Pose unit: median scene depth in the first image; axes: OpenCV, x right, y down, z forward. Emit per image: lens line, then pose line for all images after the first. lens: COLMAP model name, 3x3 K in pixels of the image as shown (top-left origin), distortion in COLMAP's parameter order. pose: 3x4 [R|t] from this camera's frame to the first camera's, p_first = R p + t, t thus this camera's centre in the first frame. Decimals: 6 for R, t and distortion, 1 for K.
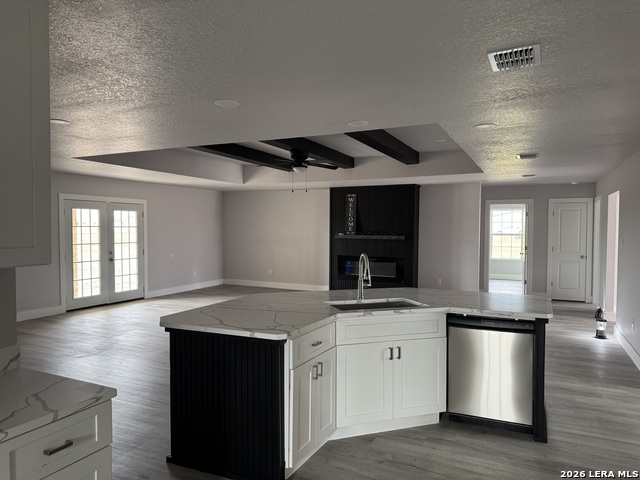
lens RADIAL K [[452.1, 0, 319.6], [0, 452.1, 242.0], [0, 0, 1]] dist [0.053049, -0.063888]
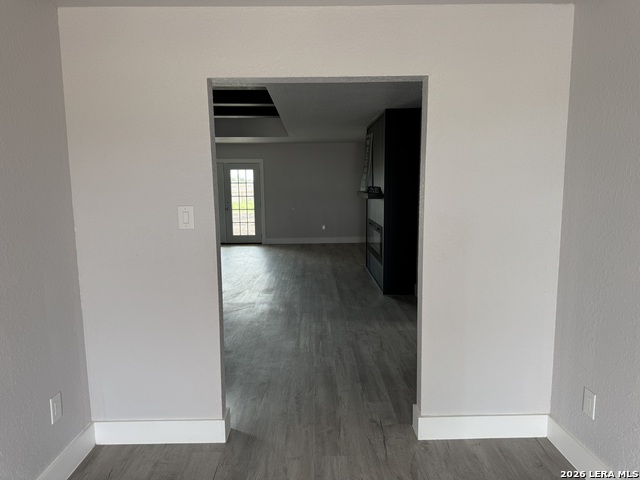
lens RADIAL K [[452.1, 0, 319.6], [0, 452.1, 242.0], [0, 0, 1]] dist [0.053049, -0.063888]
pose [[0.446110, 0.111160, -0.888048, 0.756145], [-0.018651, 0.993196, 0.114953, -0.019278], [0.894784, -0.034719, 0.445148, 0.637123]]
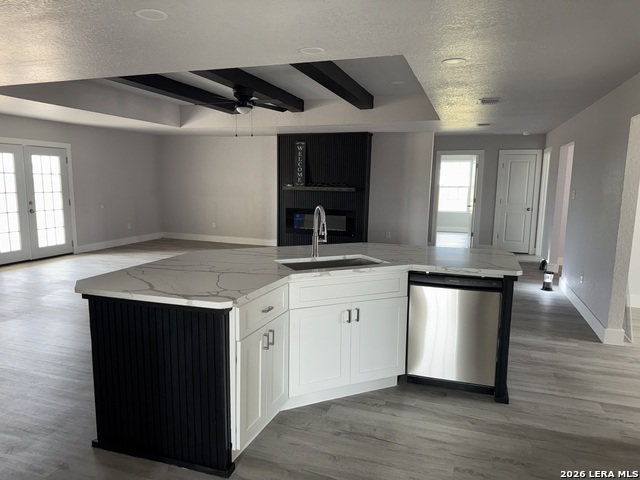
lens RADIAL K [[454.8, 0, 309.8], [0, 454.8, 248.7], [0, 0, 1]] dist [0.090186, -0.112075]
pose [[0.995376, -0.005794, 0.095878, -0.002524], [-0.005571, 0.993016, 0.117848, 0.001792], [-0.095891, -0.117838, 0.988392, 0.041380]]
